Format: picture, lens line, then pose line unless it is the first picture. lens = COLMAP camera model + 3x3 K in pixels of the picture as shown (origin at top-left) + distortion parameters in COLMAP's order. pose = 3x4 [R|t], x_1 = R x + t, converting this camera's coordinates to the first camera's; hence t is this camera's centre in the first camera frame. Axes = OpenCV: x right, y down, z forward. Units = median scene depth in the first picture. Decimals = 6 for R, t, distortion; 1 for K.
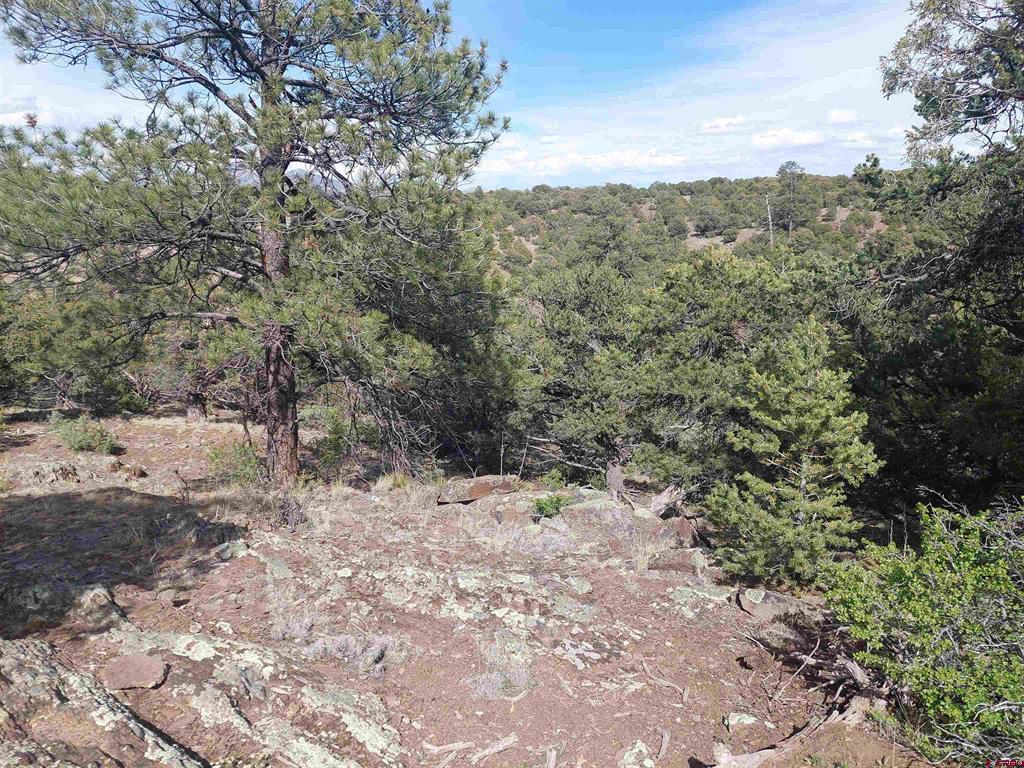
lens RADIAL K [[717.0, 0, 497.8], [0, 717.0, 370.9], [0, 0, 1]] dist [0.059361, -0.048998]
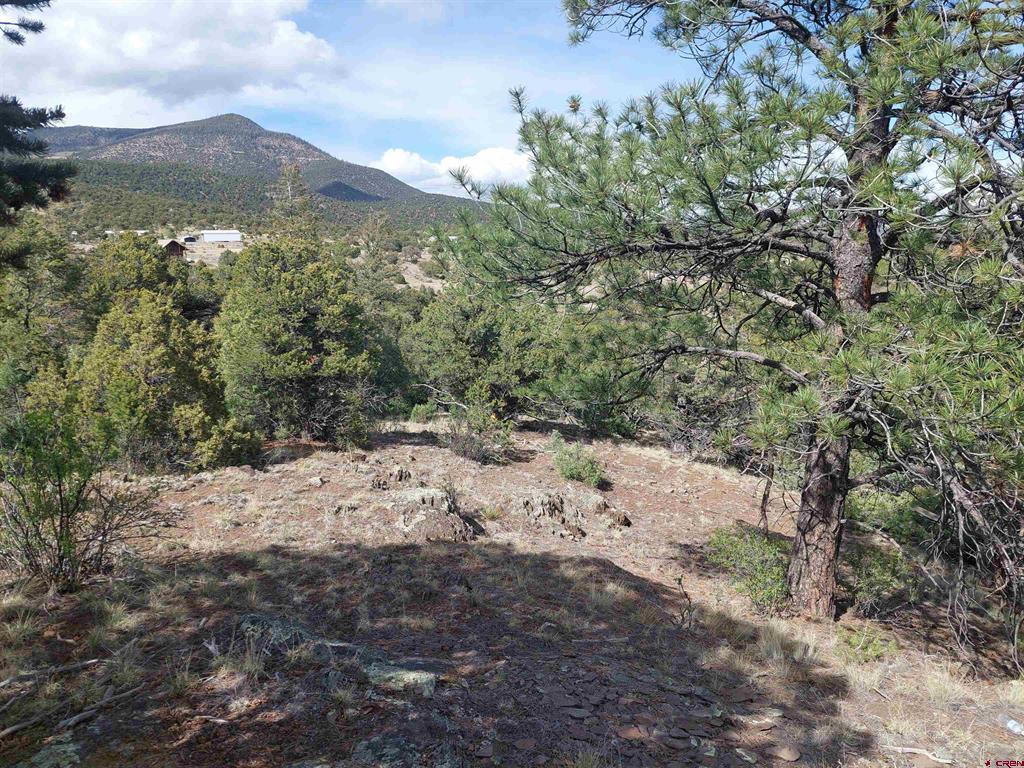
lens RADIAL K [[717.0, 0, 497.8], [0, 717.0, 370.9], [0, 0, 1]] dist [0.059361, -0.048998]
pose [[0.792886, 0.111676, -0.599050, -0.147573], [-0.139163, 0.990269, 0.000416, -0.025638], [0.593267, 0.083036, 0.800712, 0.257704]]
